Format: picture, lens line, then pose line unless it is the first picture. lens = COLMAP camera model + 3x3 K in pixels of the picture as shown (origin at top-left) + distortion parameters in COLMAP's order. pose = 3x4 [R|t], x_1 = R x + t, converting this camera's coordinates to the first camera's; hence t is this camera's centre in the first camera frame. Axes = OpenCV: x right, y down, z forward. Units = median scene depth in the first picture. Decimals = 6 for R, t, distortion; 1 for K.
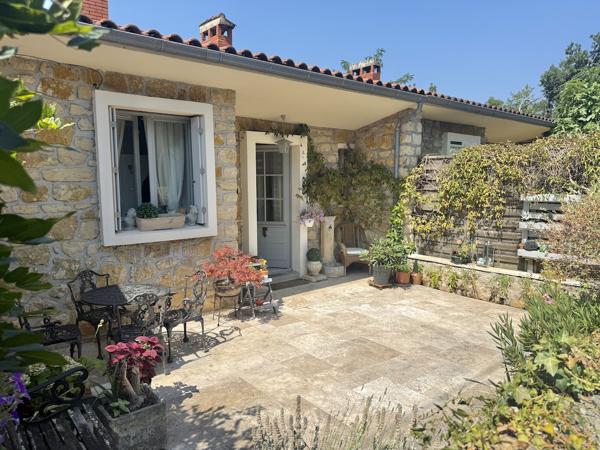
lens RADIAL K [[430.4, 0, 299.5], [0, 430.4, 228.6], [0, 0, 1]] dist [-0.005307, -0.011641]
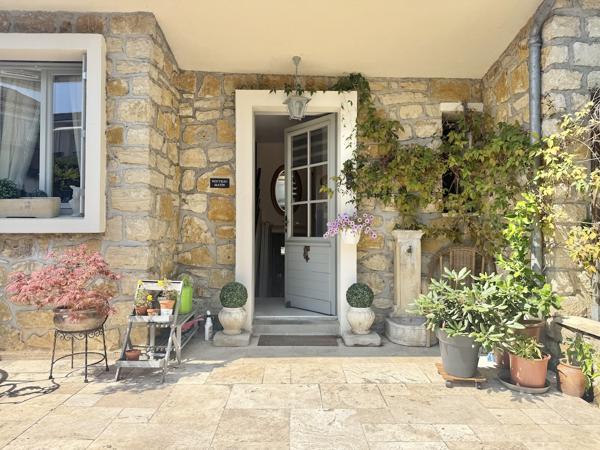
lens RADIAL K [[430.4, 0, 300.8], [0, 430.4, 221.4], [0, 0, 1]] dist [-0.005307, -0.011641]
pose [[0.778181, -0.012353, -0.627918, 0.332313], [-0.078669, 0.990015, -0.116972, 0.038165], [0.623093, 0.140423, 0.769439, 0.531416]]
